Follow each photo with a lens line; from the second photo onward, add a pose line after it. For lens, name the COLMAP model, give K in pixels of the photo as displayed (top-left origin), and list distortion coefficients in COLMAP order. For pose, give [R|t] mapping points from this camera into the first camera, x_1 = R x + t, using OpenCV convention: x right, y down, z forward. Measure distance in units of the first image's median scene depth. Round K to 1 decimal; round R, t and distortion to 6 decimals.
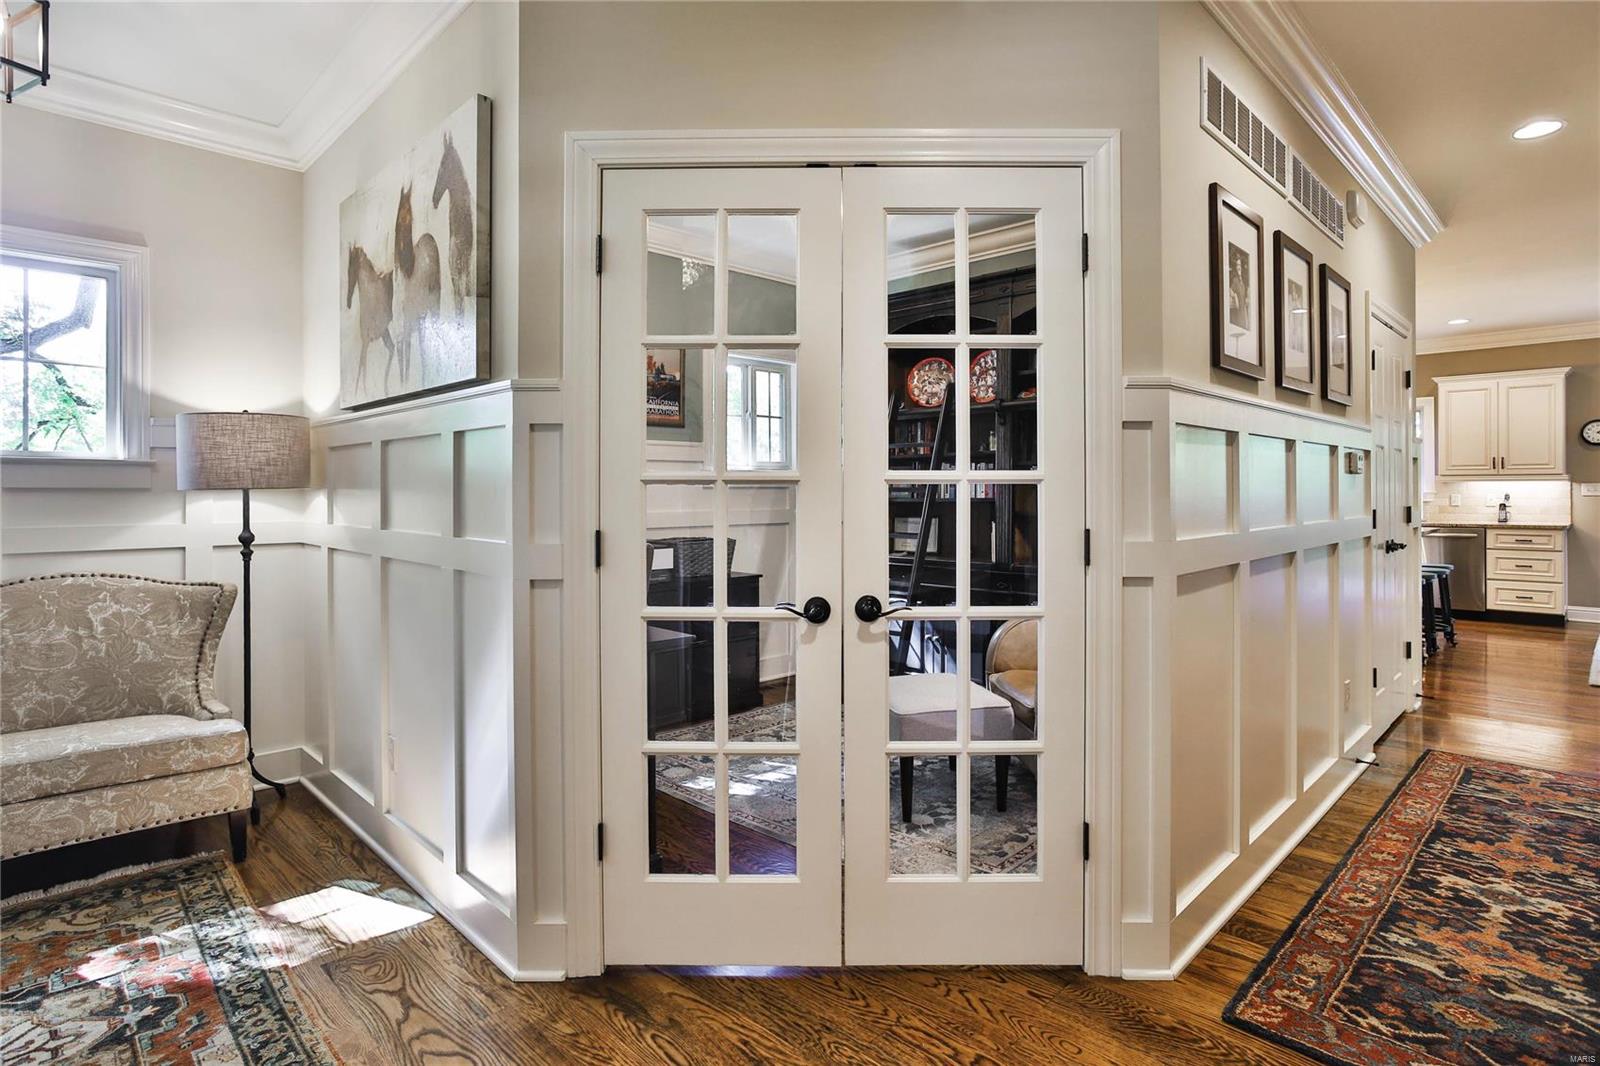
lens RADIAL K [[822.3, 0, 804.1], [0, 822.3, 493.6], [0, 0, 1]] dist [-0.042748, 0.022010]
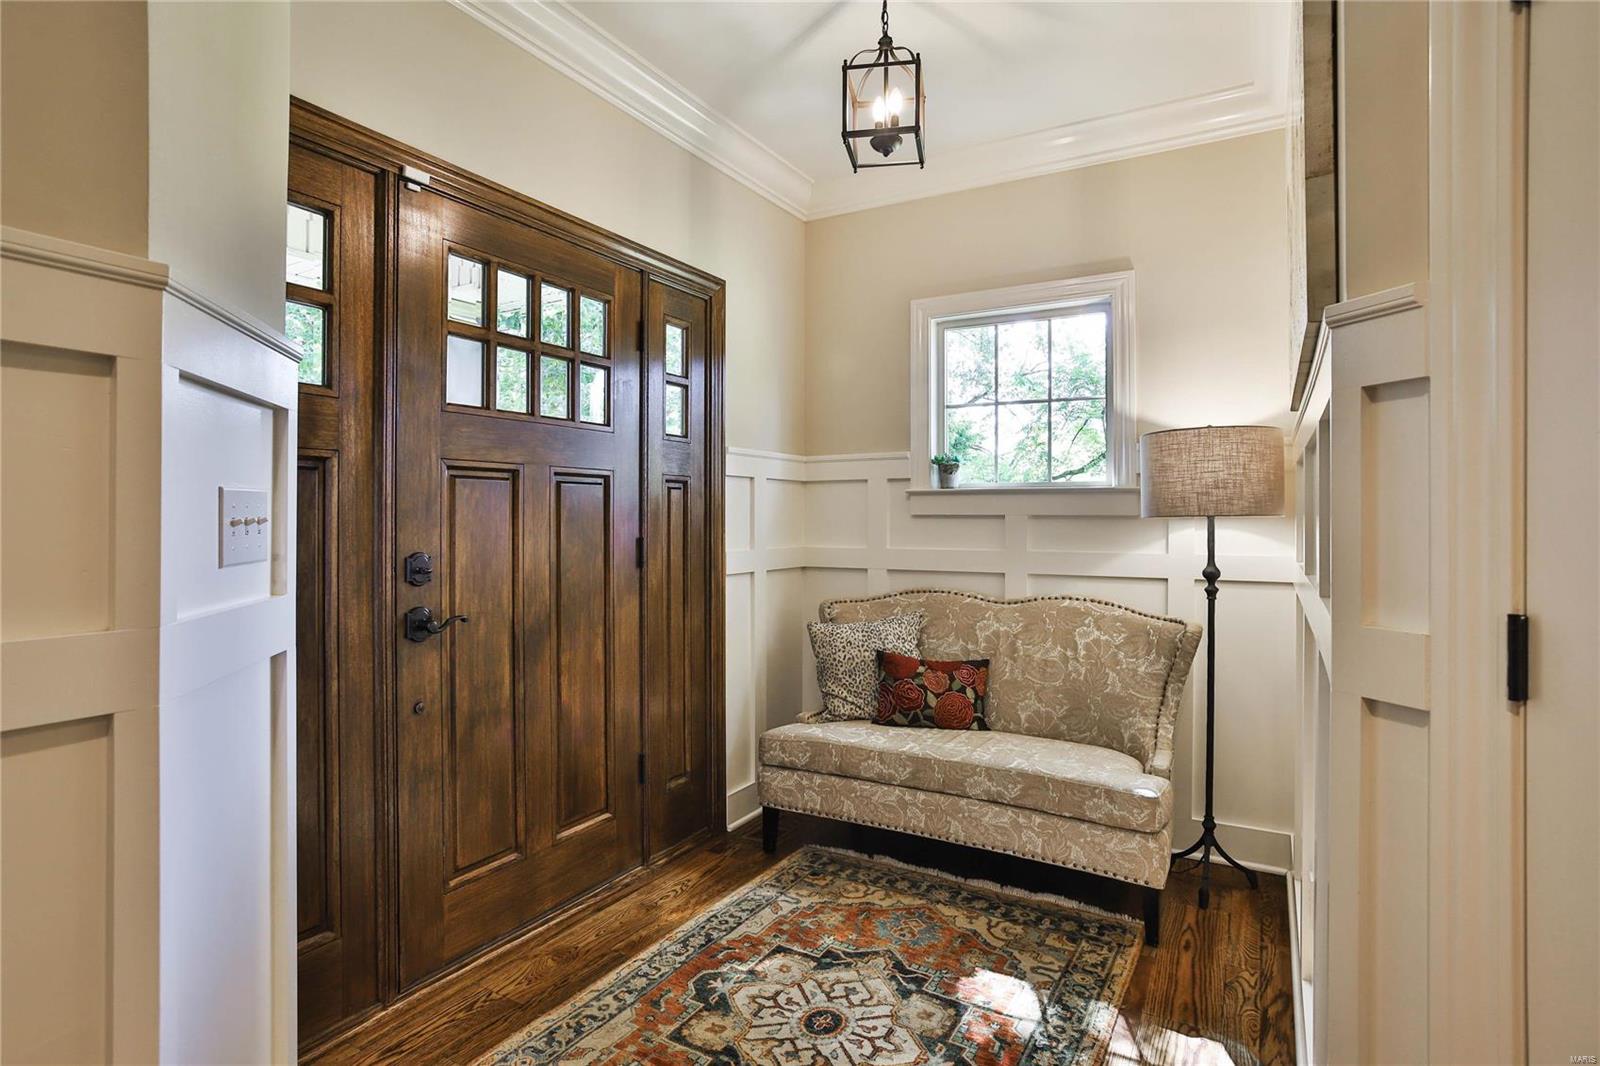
lens RADIAL K [[822.3, 0, 795.9], [0, 822.3, 519.6], [0, 0, 1]] dist [-0.042748, 0.022010]
pose [[0.256254, 0.001696, -0.966608, 0.040254], [-0.001078, 0.999998, 0.001468, -0.003268], [0.966609, 0.000666, 0.256255, 0.373333]]
